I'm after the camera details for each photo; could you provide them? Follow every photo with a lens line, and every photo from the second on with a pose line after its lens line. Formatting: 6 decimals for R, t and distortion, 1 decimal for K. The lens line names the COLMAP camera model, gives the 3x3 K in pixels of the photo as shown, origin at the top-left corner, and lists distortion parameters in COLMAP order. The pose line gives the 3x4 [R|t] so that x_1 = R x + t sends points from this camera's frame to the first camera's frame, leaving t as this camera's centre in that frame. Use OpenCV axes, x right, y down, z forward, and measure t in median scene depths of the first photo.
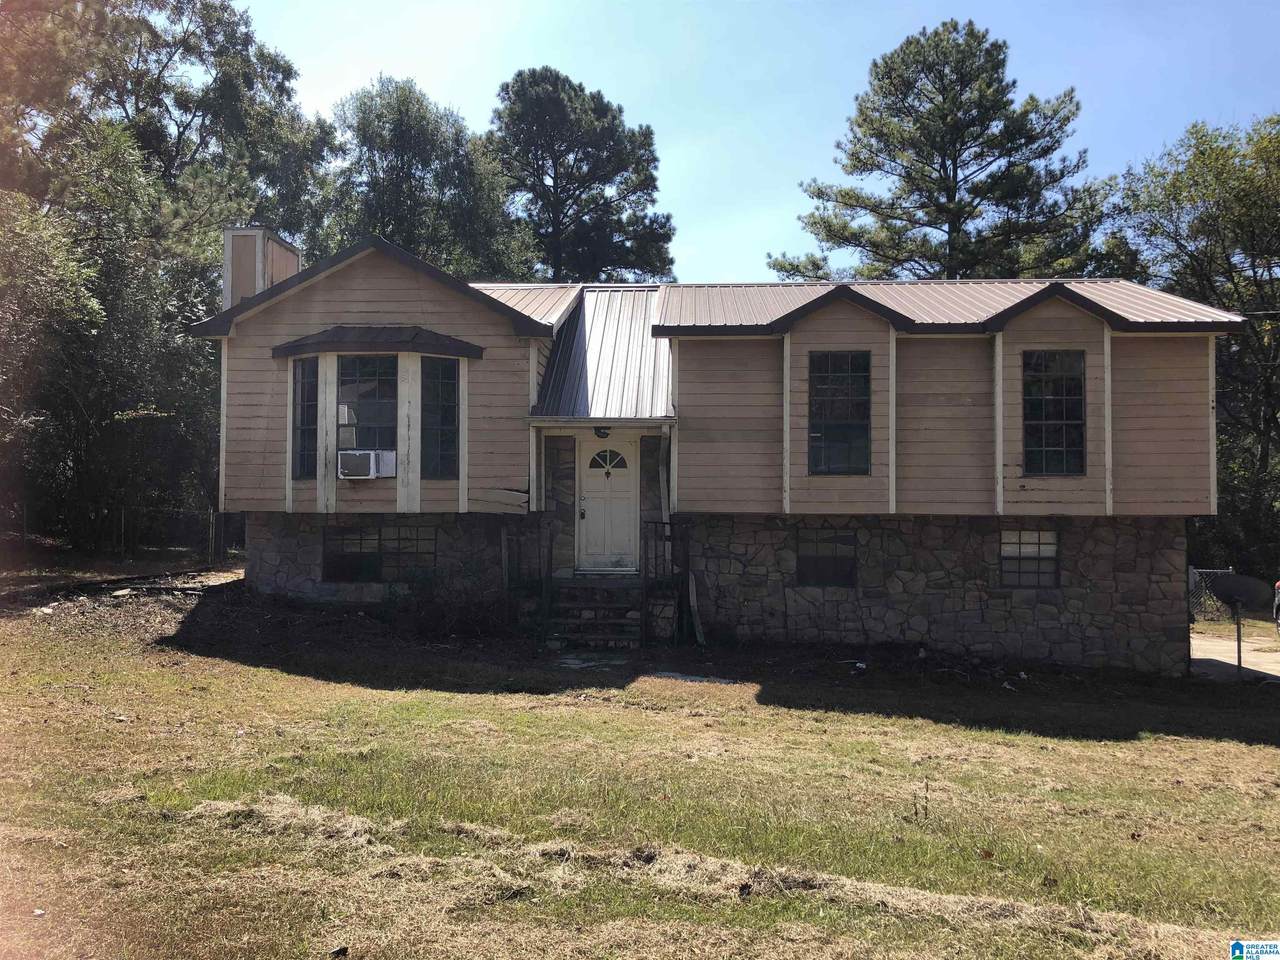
lens RADIAL K [[1065.9, 0, 640.0], [0, 1065.9, 480.0], [0, 0, 1]] dist [0.018981, 0.002293]
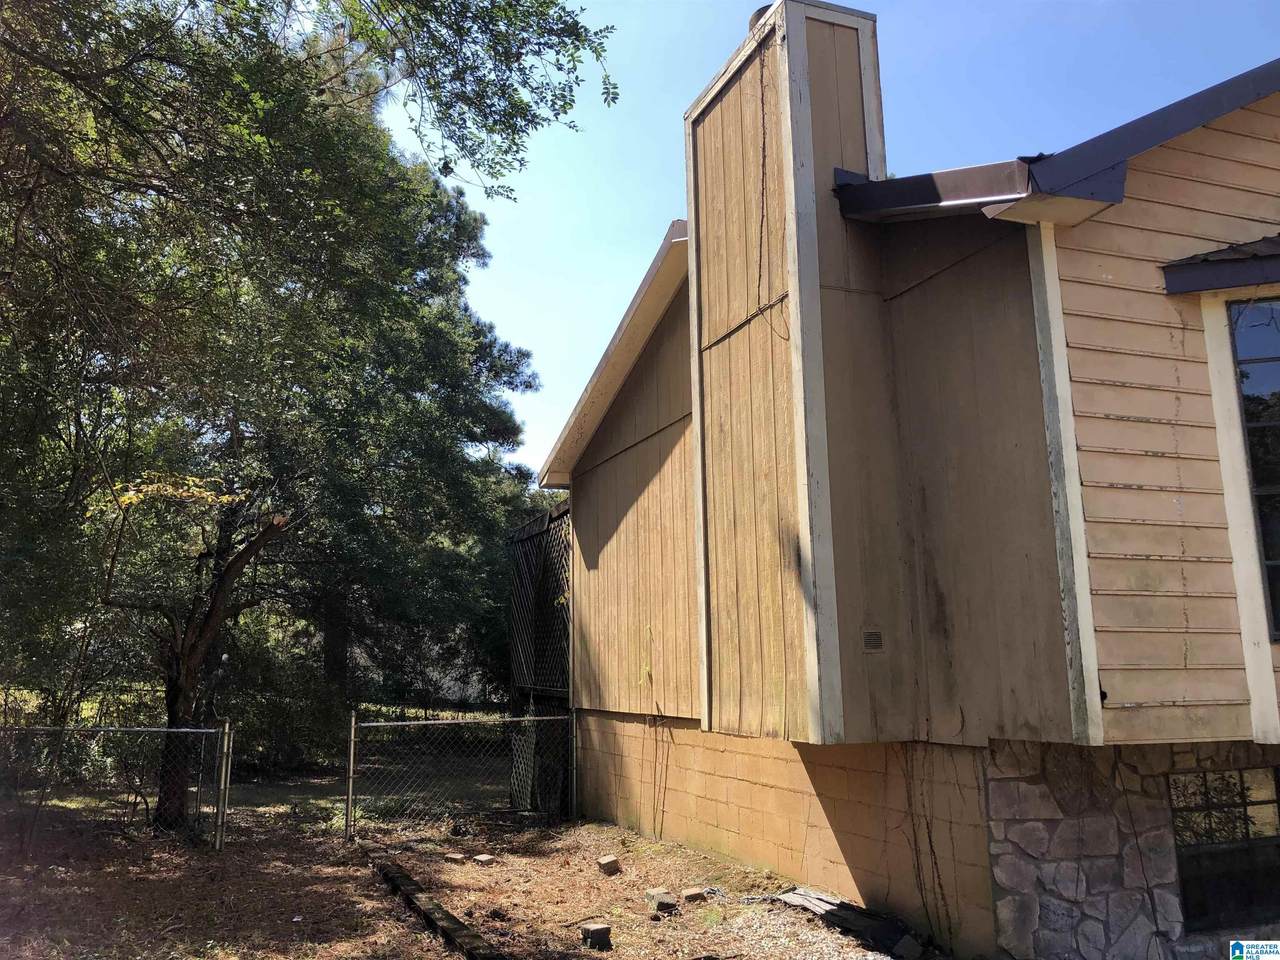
lens RADIAL K [[1065.9, 0, 640.0], [0, 1065.9, 480.0], [0, 0, 1]] dist [0.018981, 0.002293]
pose [[0.913209, 0.047364, 0.404730, -0.230395], [0.020667, 0.986560, -0.162084, 0.000084], [-0.406968, 0.156381, 0.899957, 0.273846]]
